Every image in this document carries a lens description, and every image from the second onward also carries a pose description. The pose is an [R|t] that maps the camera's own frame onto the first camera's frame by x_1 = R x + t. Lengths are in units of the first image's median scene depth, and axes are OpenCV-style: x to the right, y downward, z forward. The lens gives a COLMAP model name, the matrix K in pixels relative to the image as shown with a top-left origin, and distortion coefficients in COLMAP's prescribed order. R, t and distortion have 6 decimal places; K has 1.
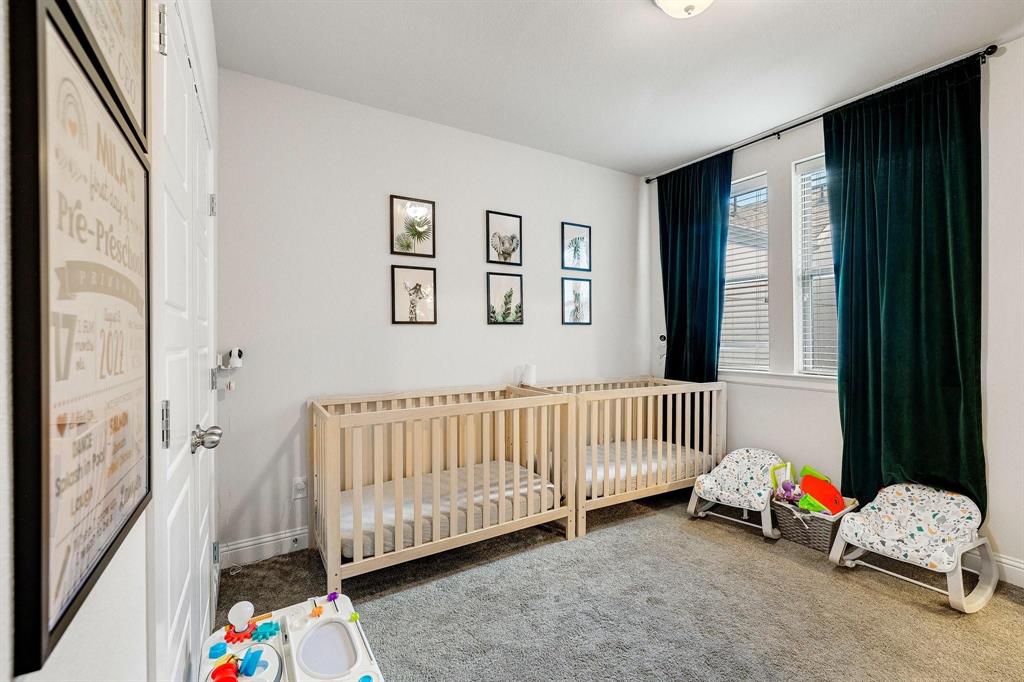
lens RADIAL K [[439.7, 0, 516.9], [0, 439.7, 340.2], [0, 0, 1]] dist [-0.000191, 0.001210]
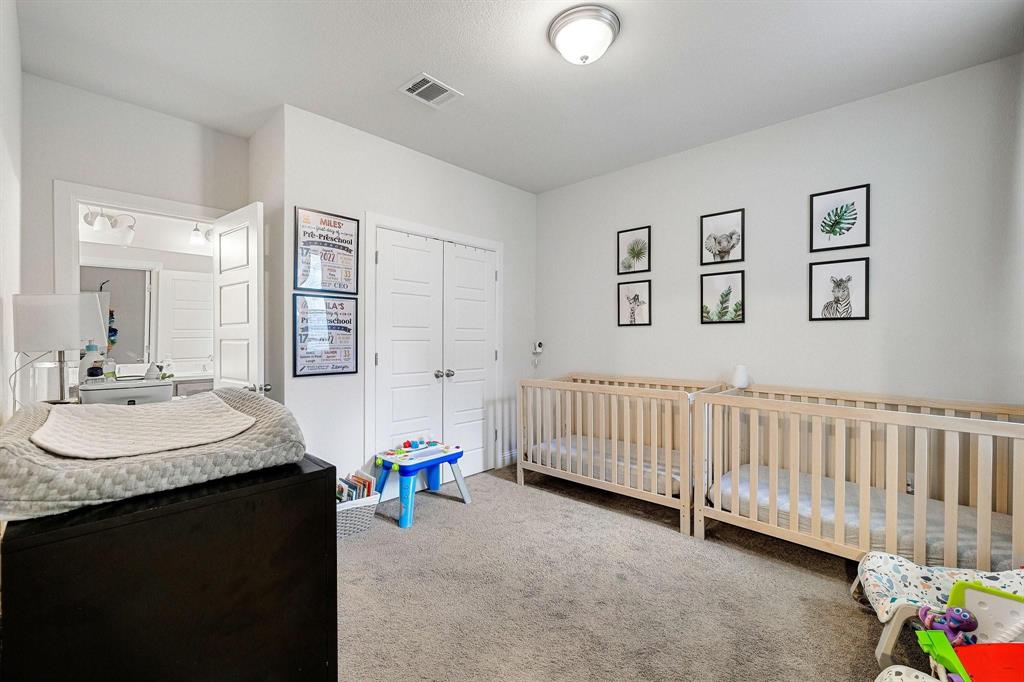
lens RADIAL K [[439.7, 0, 519.6], [0, 439.7, 338.9], [0, 0, 1]] dist [-0.000191, 0.001210]
pose [[0.283802, 0.008658, -0.958844, 0.820358], [-0.005475, 0.999958, 0.007409, -0.005786], [0.958867, 0.003147, 0.283838, 0.281723]]
